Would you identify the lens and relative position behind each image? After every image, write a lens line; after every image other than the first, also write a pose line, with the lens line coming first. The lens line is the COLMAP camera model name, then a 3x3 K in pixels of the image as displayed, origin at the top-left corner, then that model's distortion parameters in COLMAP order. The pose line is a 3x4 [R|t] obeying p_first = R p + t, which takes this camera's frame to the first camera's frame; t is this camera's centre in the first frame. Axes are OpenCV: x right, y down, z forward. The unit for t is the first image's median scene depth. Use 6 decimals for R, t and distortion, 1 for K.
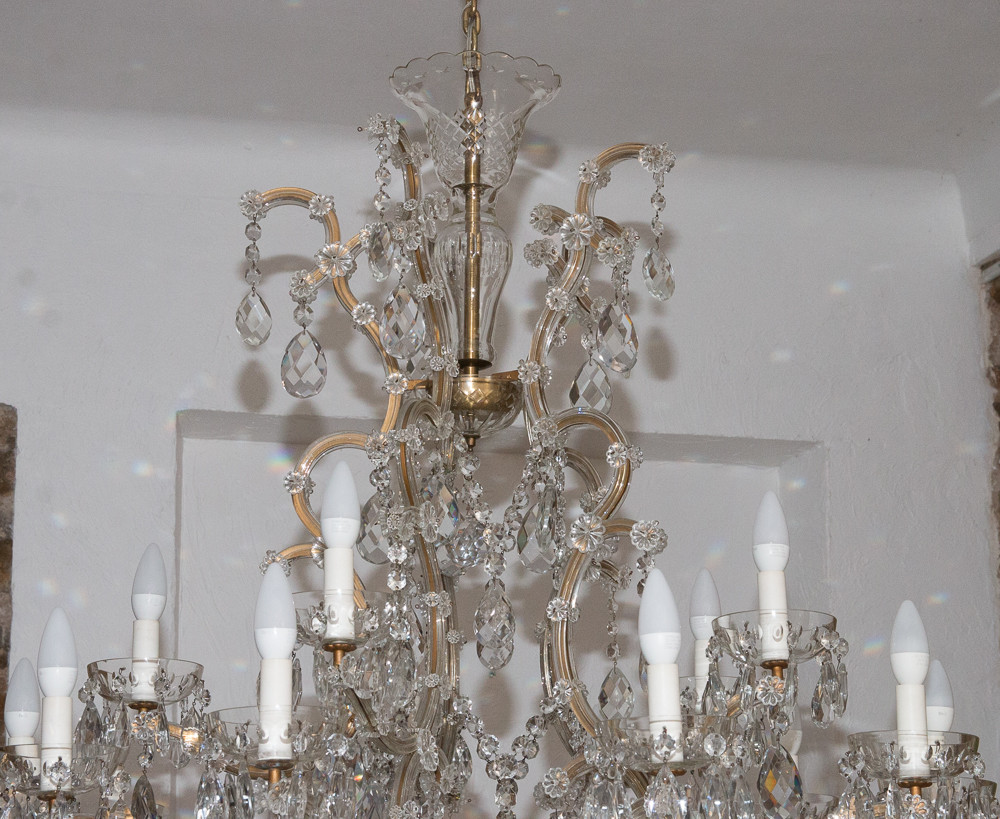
lens RADIAL K [[2435.7, 0, 501.9], [0, 2435.7, 409.9], [0, 0, 1]] dist [0.147155, 0.000000]
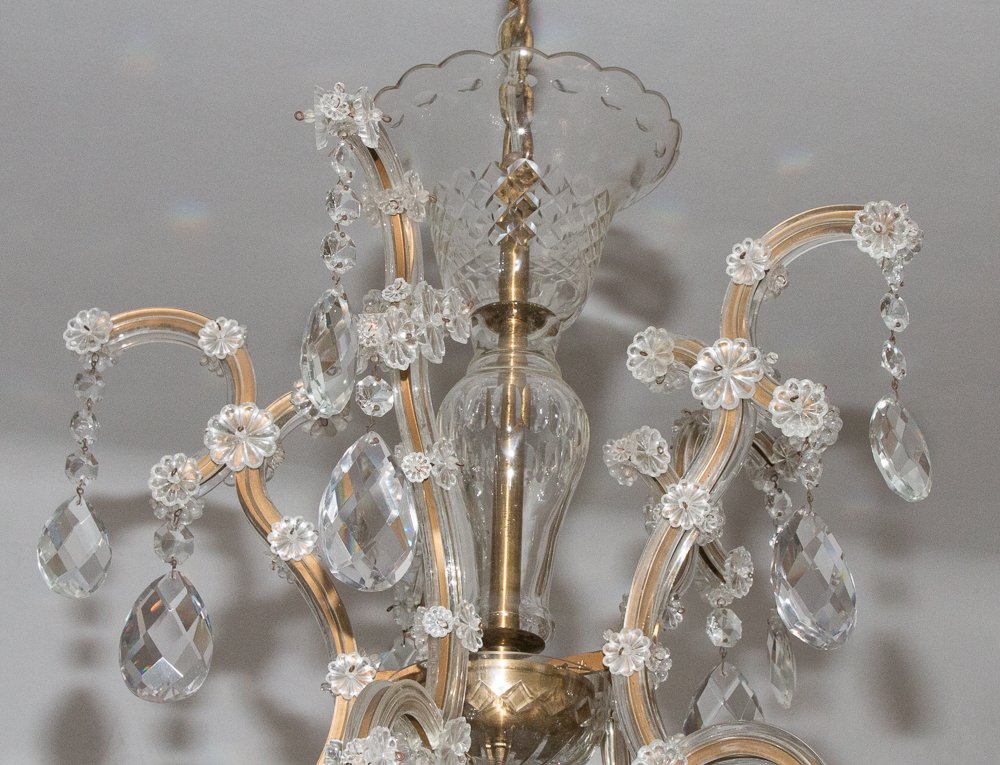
lens RADIAL K [[2358.0, 0, 496.4], [0, 2358.0, 382.4], [0, 0, 1]] dist [0.017258, 0.000000]
pose [[0.999377, 0.033855, 0.009938, -0.020499], [-0.030803, 0.974503, -0.222248, 0.036471], [-0.017209, 0.221804, 0.974939, 0.519285]]
